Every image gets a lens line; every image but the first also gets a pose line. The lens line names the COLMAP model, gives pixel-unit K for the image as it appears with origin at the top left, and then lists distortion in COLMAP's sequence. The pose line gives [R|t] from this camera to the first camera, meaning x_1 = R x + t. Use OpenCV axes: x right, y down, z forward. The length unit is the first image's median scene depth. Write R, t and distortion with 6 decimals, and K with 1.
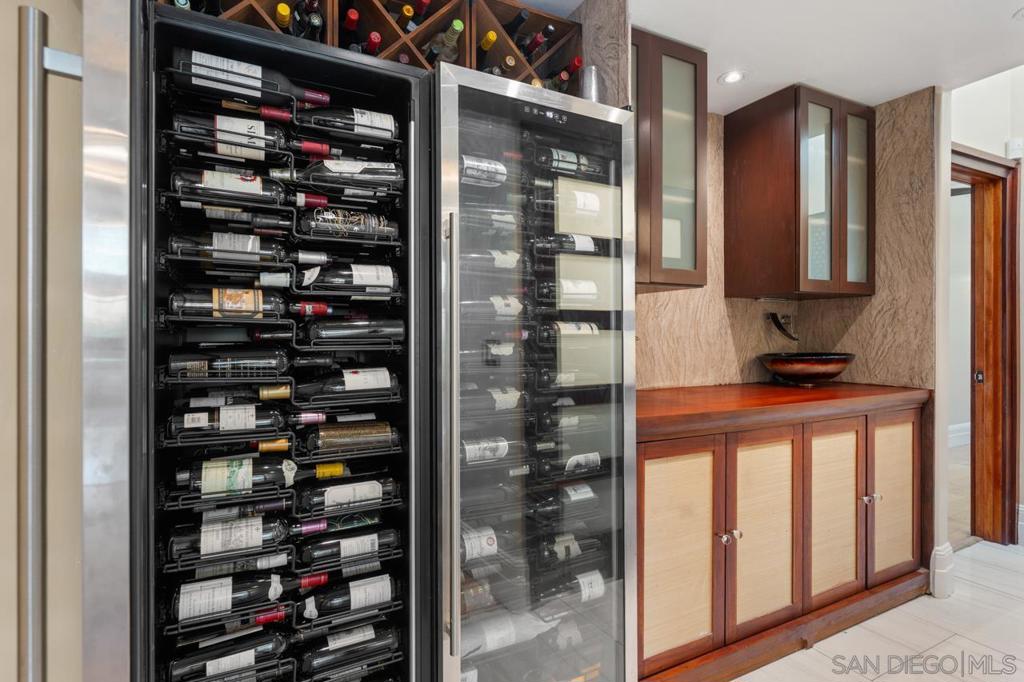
lens RADIAL K [[509.1, 0, 512.0], [0, 509.1, 341.0], [0, 0, 1]] dist [-0.001461, -0.000135]
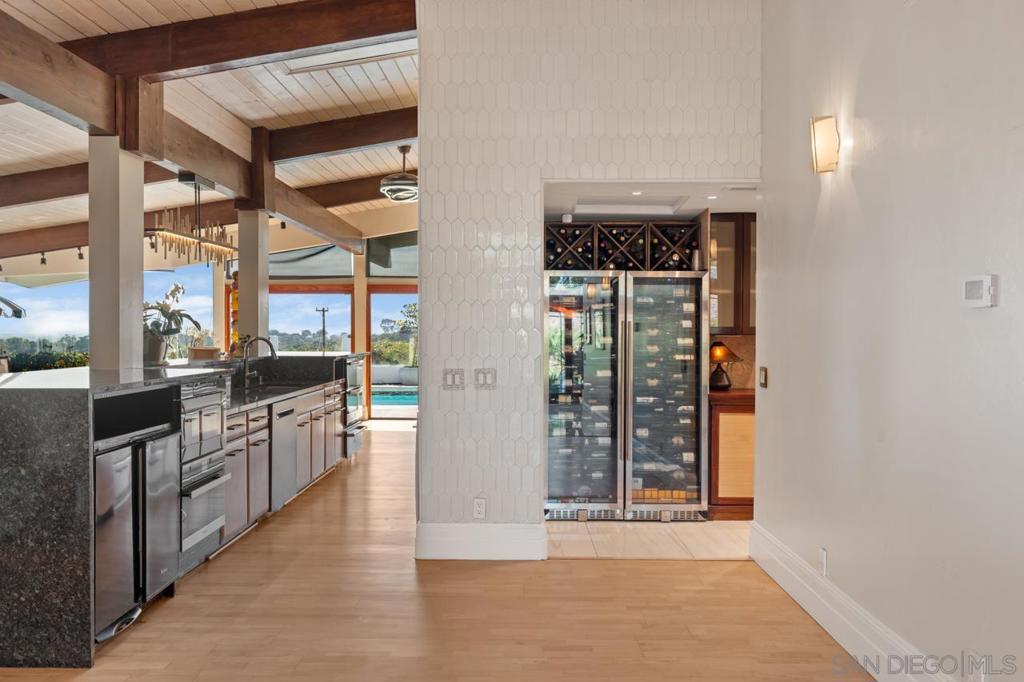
lens RADIAL K [[796.9, 0, 512.0], [0, 796.9, 341.0], [0, 0, 1]] dist [-0.000484, -0.000058]
pose [[0.879229, 0.009176, -0.476311, 1.471185], [-0.006051, 0.999949, 0.008095, -0.152687], [0.476361, -0.004235, 0.879240, -3.395353]]
